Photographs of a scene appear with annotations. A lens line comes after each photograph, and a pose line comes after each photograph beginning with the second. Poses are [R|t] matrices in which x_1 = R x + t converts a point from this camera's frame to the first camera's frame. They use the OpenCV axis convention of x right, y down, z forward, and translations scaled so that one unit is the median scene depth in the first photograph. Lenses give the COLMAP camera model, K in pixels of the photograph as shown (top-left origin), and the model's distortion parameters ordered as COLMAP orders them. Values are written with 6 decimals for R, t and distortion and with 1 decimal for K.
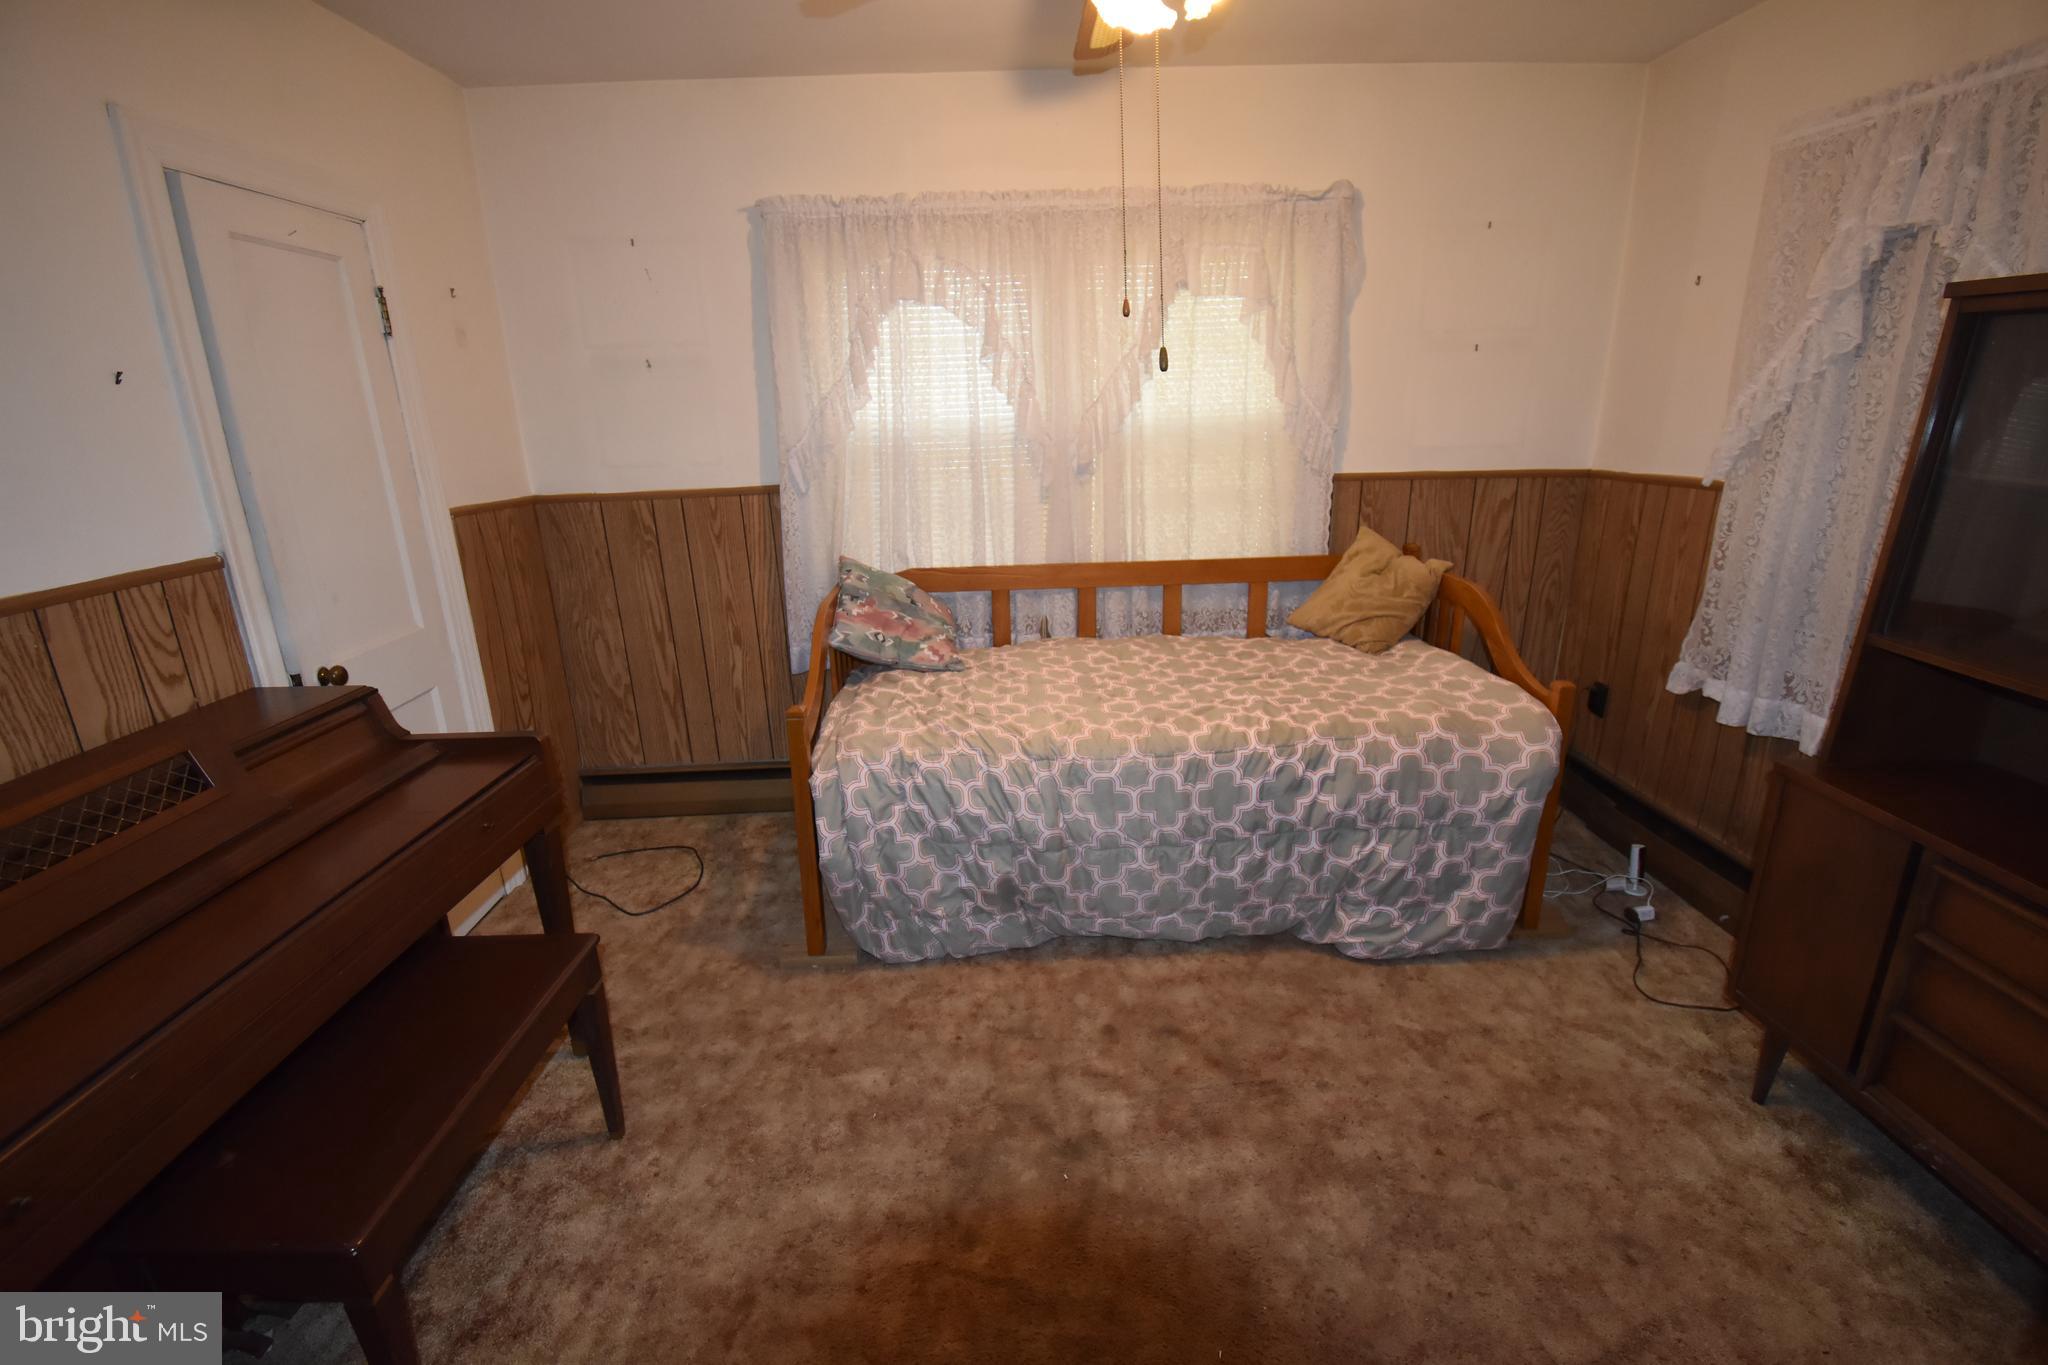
lens RADIAL K [[935.1, 0, 1026.7], [0, 935.1, 682.7], [0, 0, 1]] dist [0.000205, -0.000008]
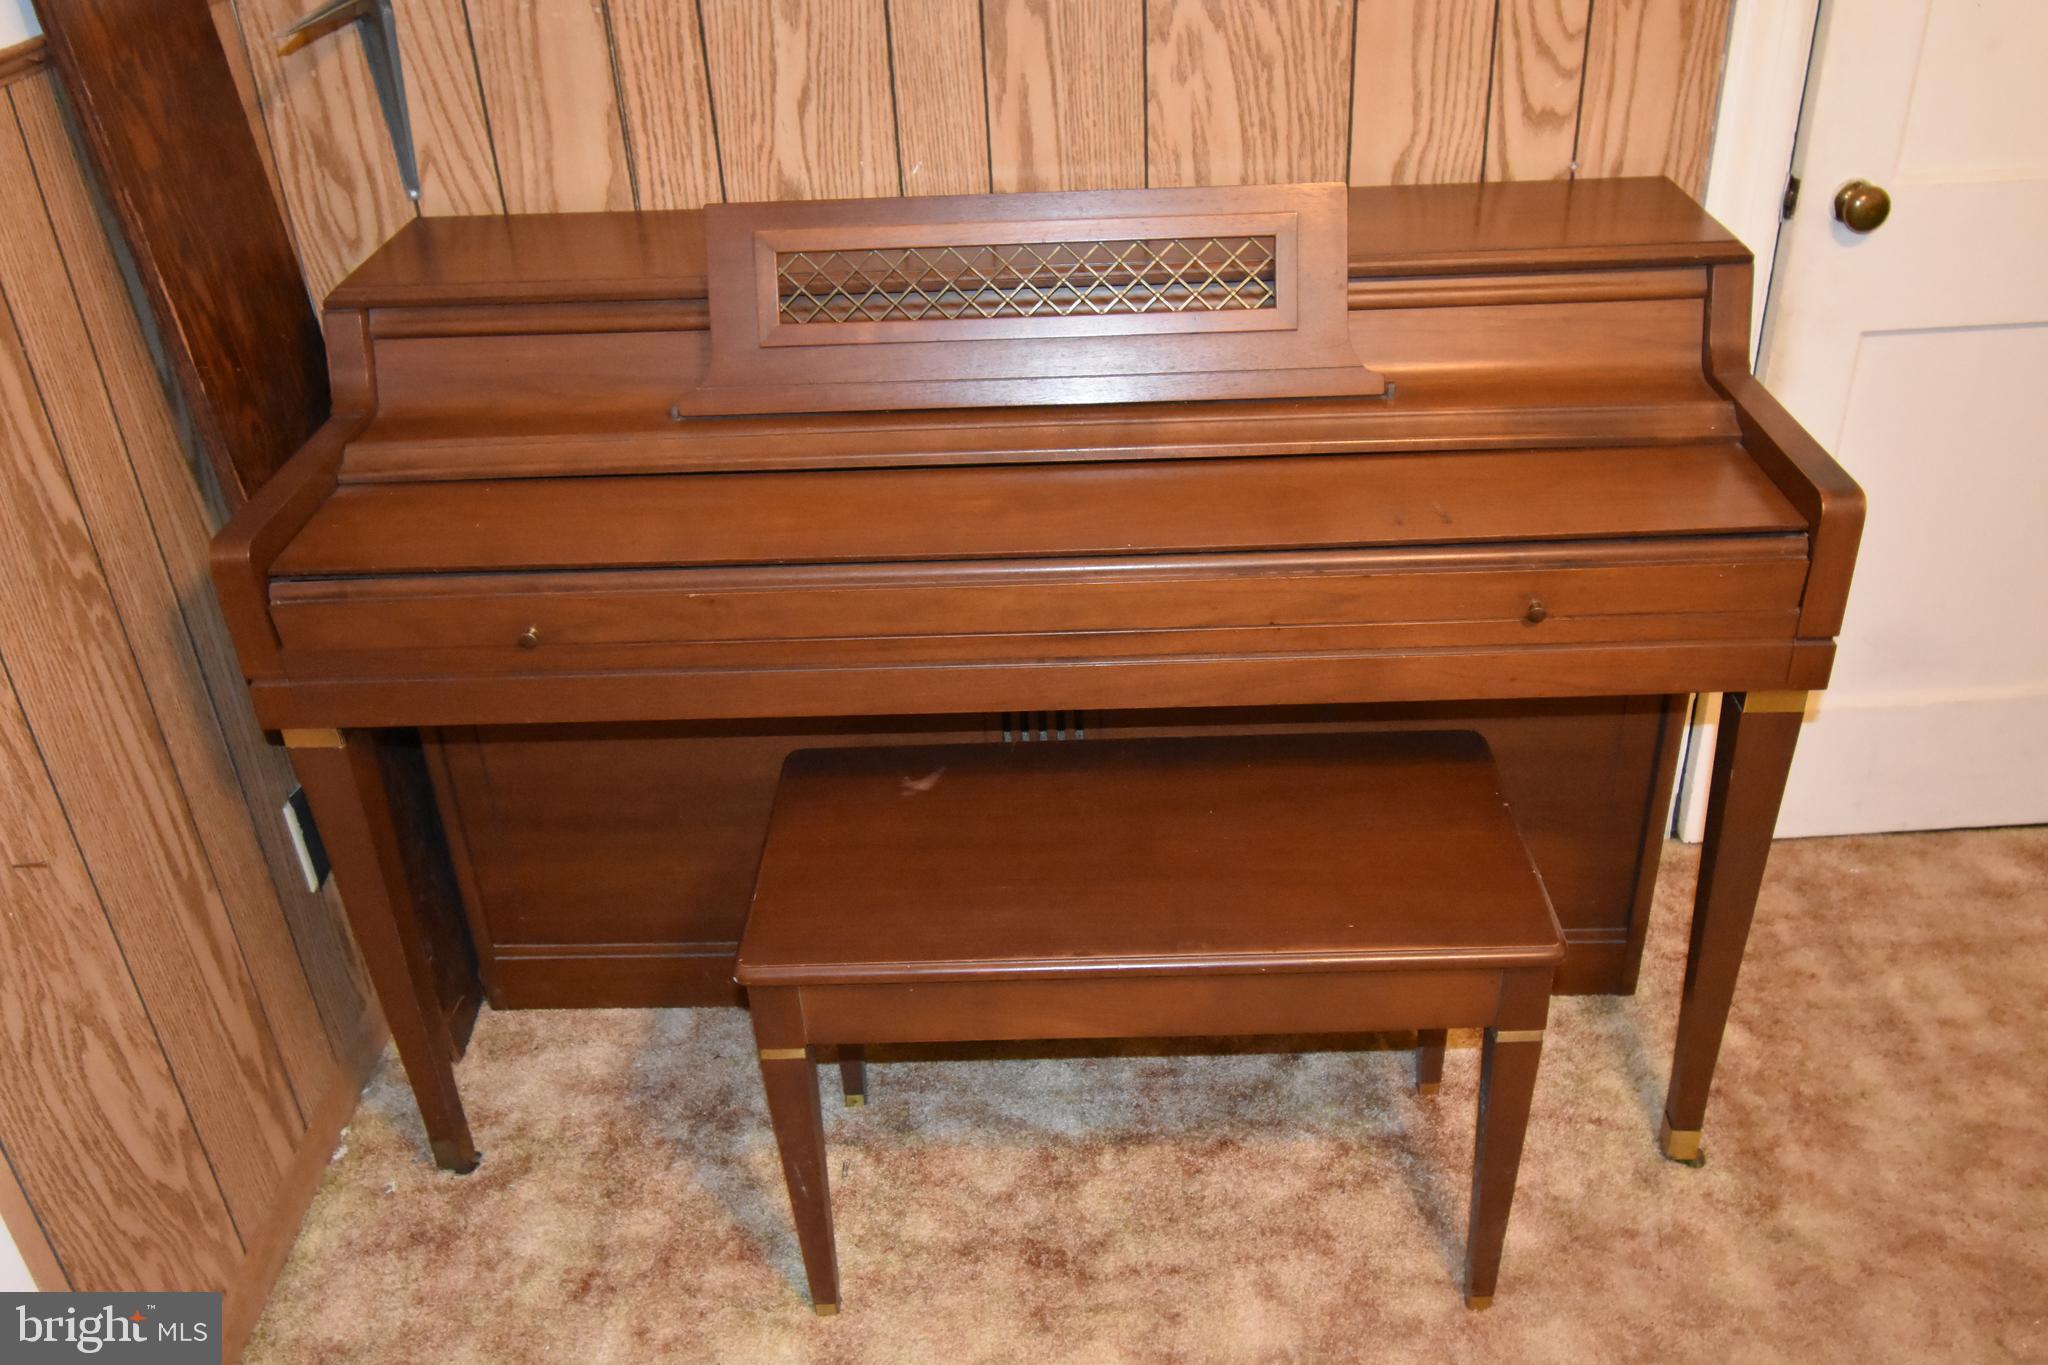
lens RADIAL K [[1730.2, 0, 1028.7], [0, 1730.2, 677.2], [0, 0, 1]] dist [-0.013807, -0.002995]
pose [[-0.029505, 0.543852, -0.838663, 0.151059], [-0.256203, 0.806884, 0.532258, -0.205262], [0.966173, 0.230572, 0.115530, 0.658674]]
